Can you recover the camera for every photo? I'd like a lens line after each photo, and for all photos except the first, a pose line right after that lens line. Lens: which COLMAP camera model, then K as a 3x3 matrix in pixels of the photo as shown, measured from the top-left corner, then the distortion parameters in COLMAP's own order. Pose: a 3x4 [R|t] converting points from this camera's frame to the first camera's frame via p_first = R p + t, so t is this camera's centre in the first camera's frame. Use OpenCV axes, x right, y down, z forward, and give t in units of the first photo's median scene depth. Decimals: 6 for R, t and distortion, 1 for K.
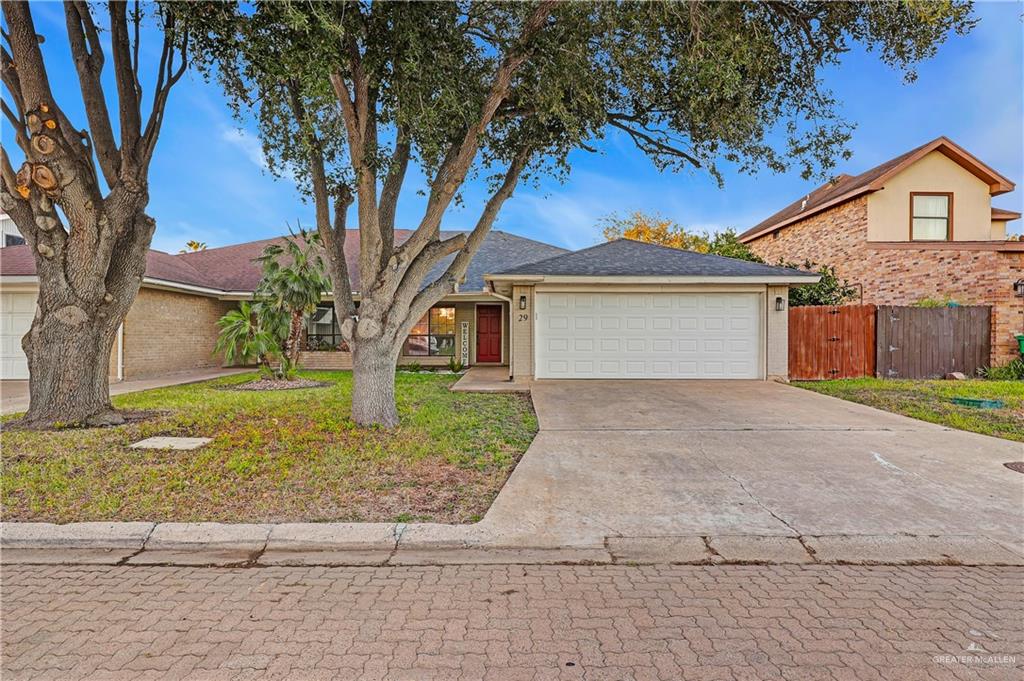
lens RADIAL K [[527.9, 0, 512.8], [0, 527.9, 341.5], [0, 0, 1]] dist [-0.005183, -0.001069]
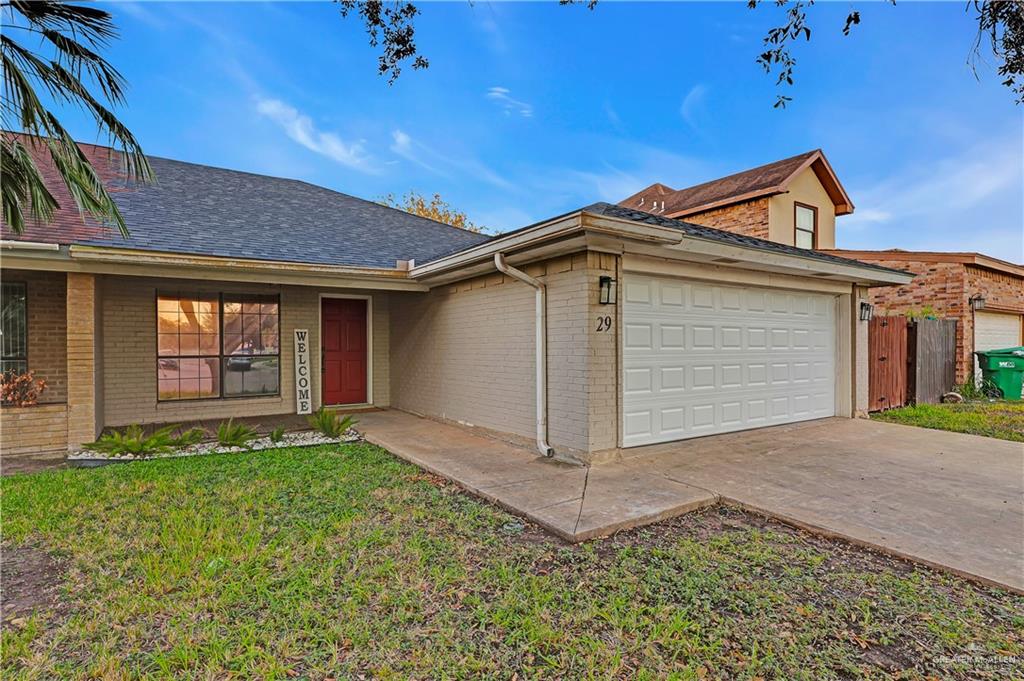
lens RADIAL K [[527.9, 0, 512.2], [0, 527.9, 342.8], [0, 0, 1]] dist [-0.005183, -0.001069]
pose [[0.836456, -0.000953, 0.548033, -0.263743], [0.007111, 0.999933, -0.009114, -0.022460], [-0.547988, 0.011521, 0.836407, 0.591788]]
